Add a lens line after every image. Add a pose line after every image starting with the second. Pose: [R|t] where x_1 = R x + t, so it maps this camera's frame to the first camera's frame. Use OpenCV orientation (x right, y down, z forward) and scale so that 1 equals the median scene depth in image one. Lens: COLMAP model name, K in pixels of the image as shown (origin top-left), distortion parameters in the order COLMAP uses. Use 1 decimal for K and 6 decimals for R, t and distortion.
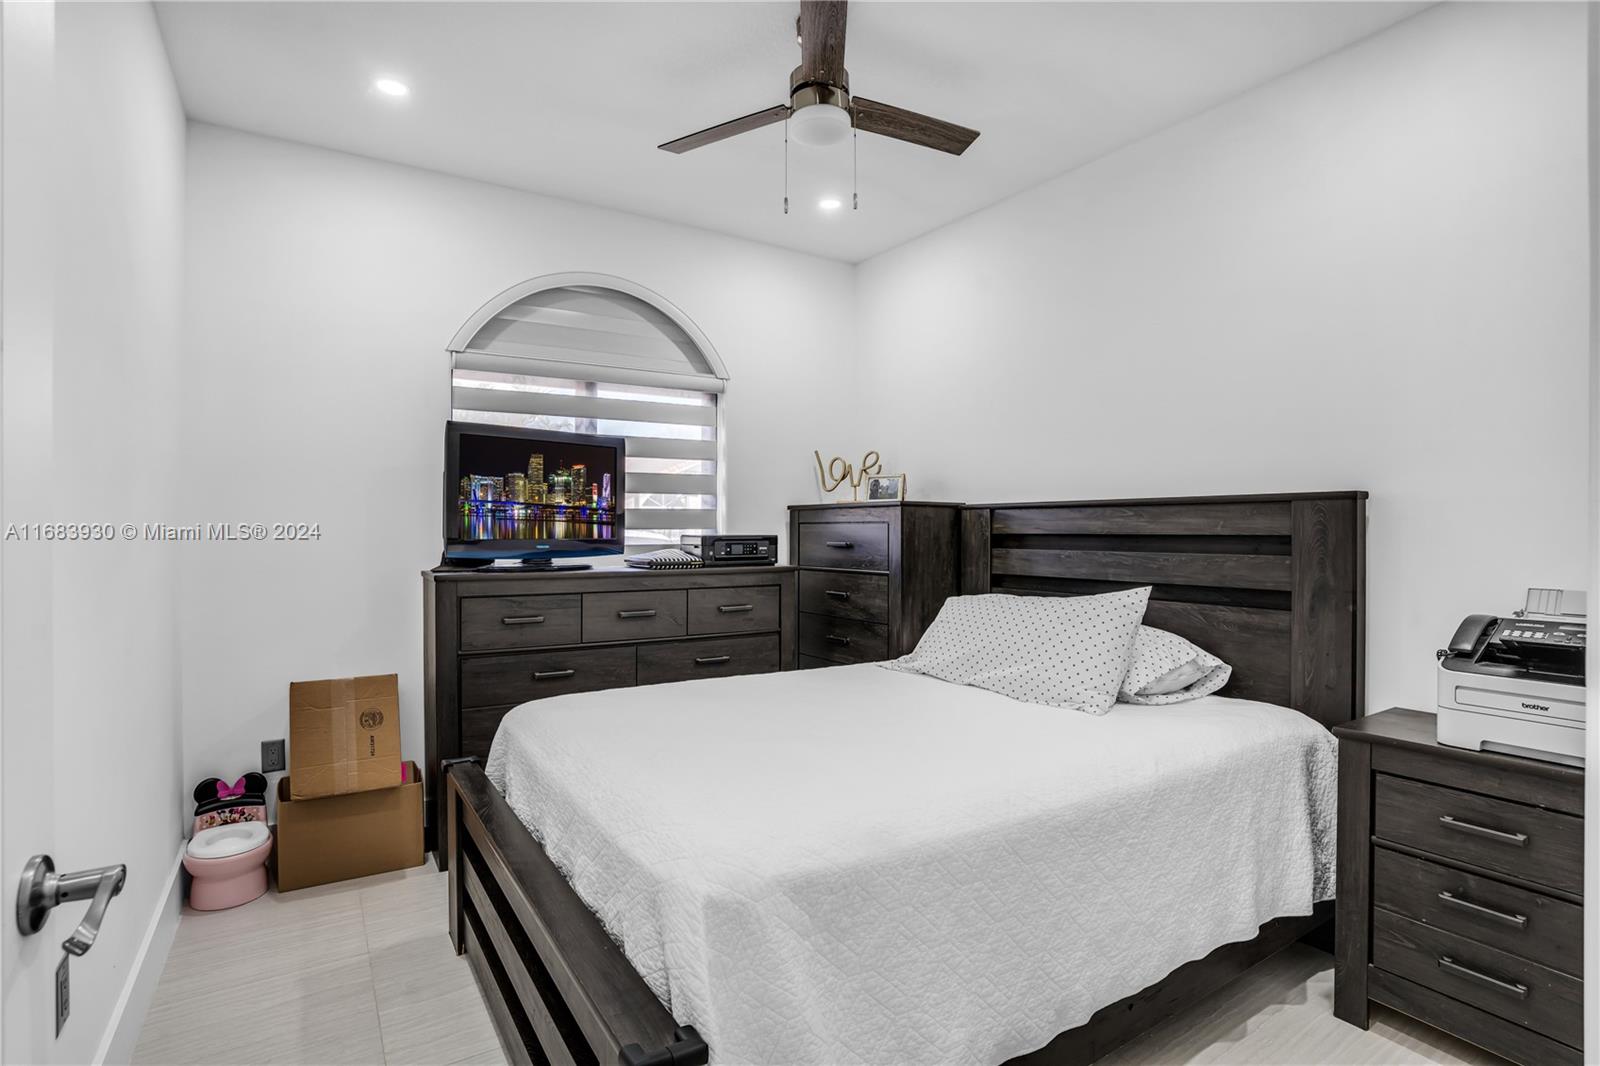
lens RADIAL K [[785.7, 0, 796.5], [0, 785.7, 530.1], [0, 0, 1]] dist [-0.078893, 0.035983]
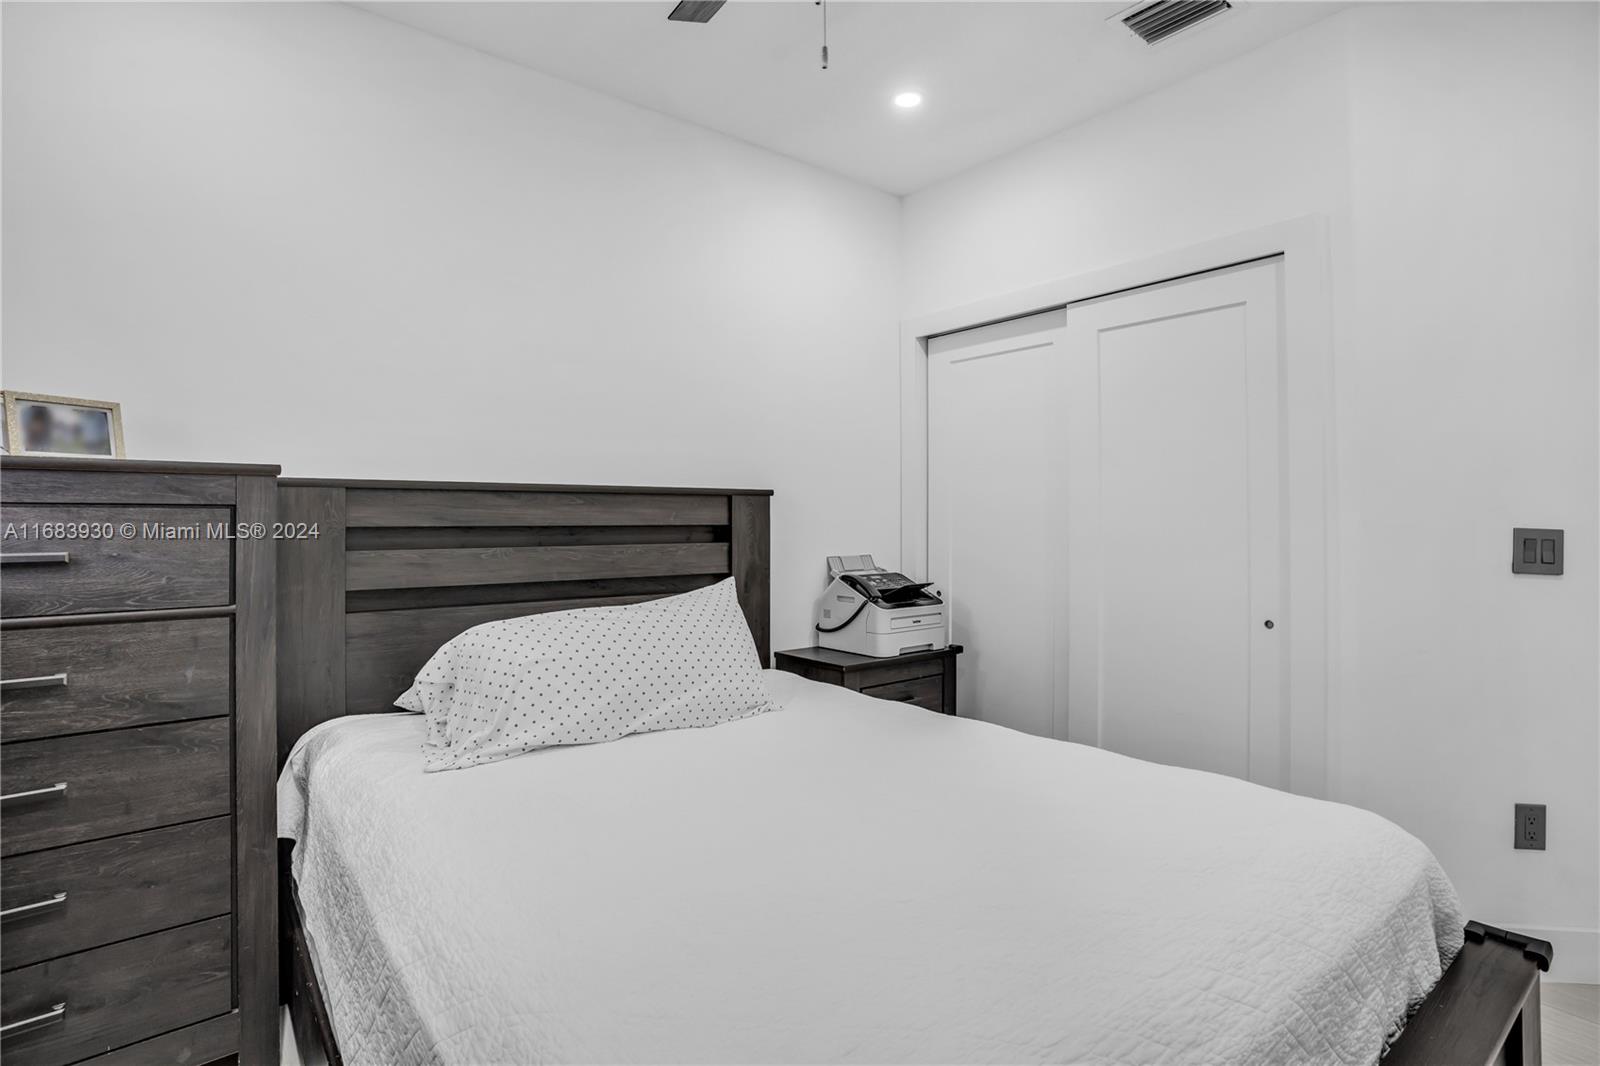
lens RADIAL K [[785.7, 0, 796.5], [0, 785.7, 530.1], [0, 0, 1]] dist [-0.078893, 0.035983]
pose [[-0.078322, -0.012242, 0.996853, -0.493075], [0.003296, 0.999916, 0.012538, 0.000207], [-0.996923, 0.004268, -0.078275, 0.876971]]
